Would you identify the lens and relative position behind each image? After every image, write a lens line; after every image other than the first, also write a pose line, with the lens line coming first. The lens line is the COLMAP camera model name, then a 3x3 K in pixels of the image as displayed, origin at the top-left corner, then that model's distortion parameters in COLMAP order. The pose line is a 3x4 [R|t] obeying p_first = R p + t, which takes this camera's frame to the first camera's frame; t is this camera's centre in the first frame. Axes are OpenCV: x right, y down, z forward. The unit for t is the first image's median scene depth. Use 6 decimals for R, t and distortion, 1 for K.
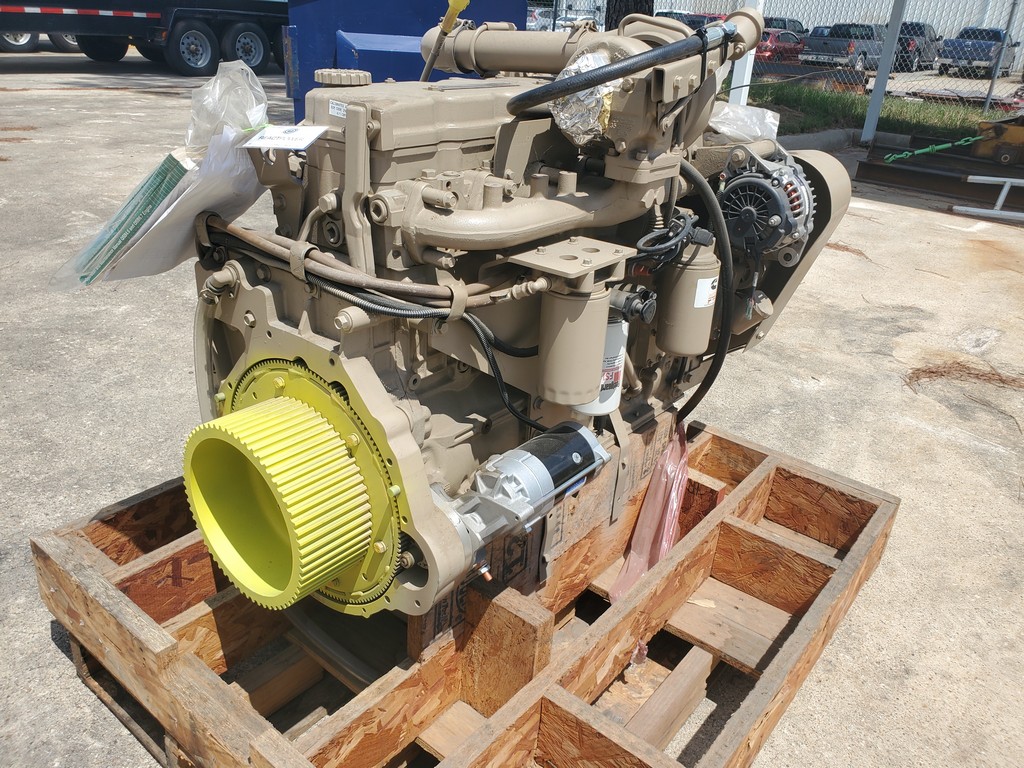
lens RADIAL K [[784.1, 0, 527.8], [0, 784.1, 387.2], [0, 0, 1]] dist [0.004735, -0.001965]
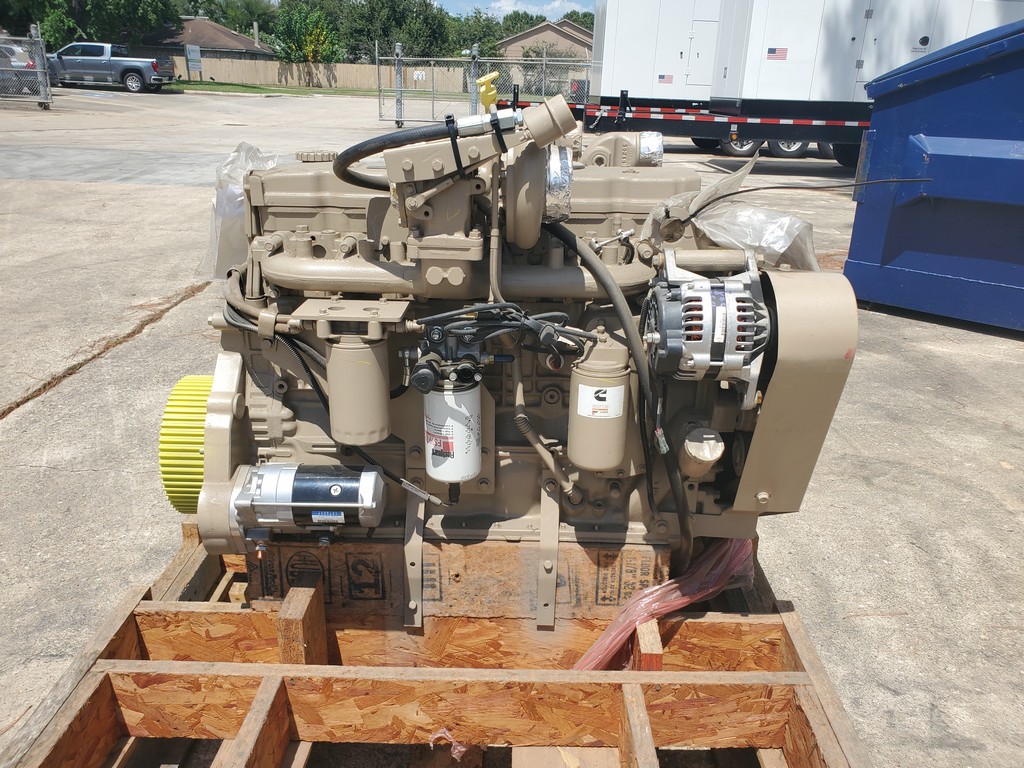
lens RADIAL K [[788.6, 0, 509.8], [0, 788.6, 398.2], [0, 0, 1]] dist [0.010612, 0.012321]
pose [[0.611074, 0.245589, -0.752512, 0.368031], [-0.327992, 0.943761, 0.041660, -0.057820], [0.720423, 0.221360, 0.657260, 0.150970]]
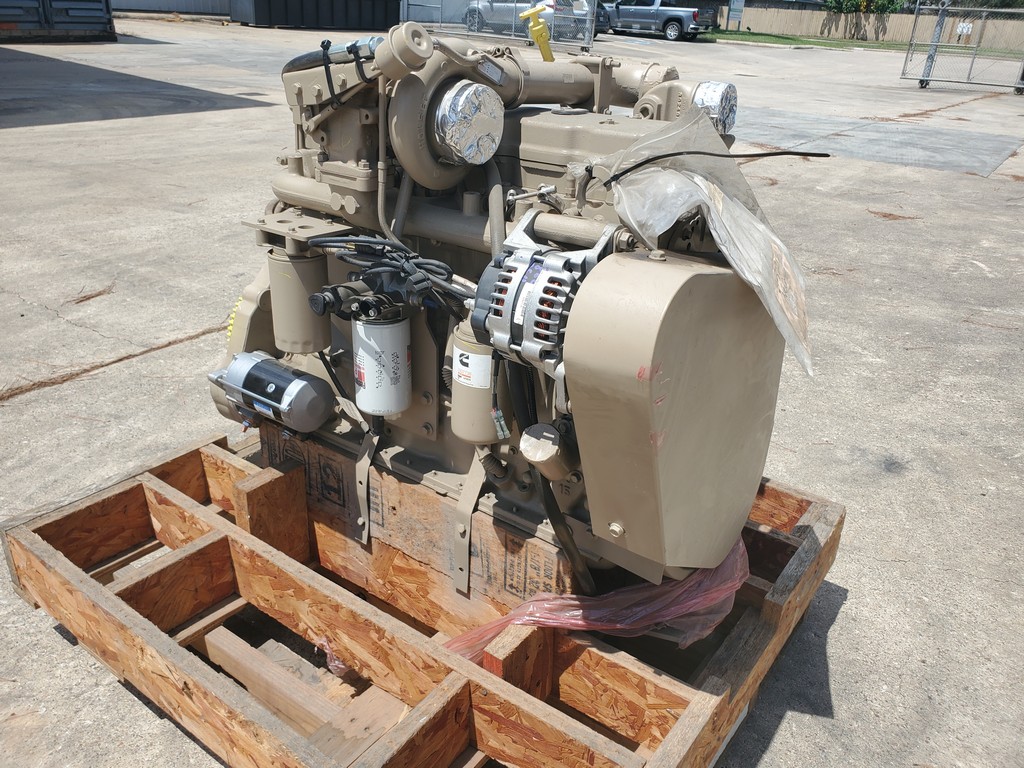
lens RADIAL K [[786.2, 0, 512.0], [0, 786.2, 384.0], [0, 0, 1]] dist [0.016010, 0.004457]
pose [[0.052854, 0.367520, -0.928512, 0.438045], [-0.471328, 0.828908, 0.301266, -0.165516], [0.880373, 0.421711, 0.217034, 0.383756]]
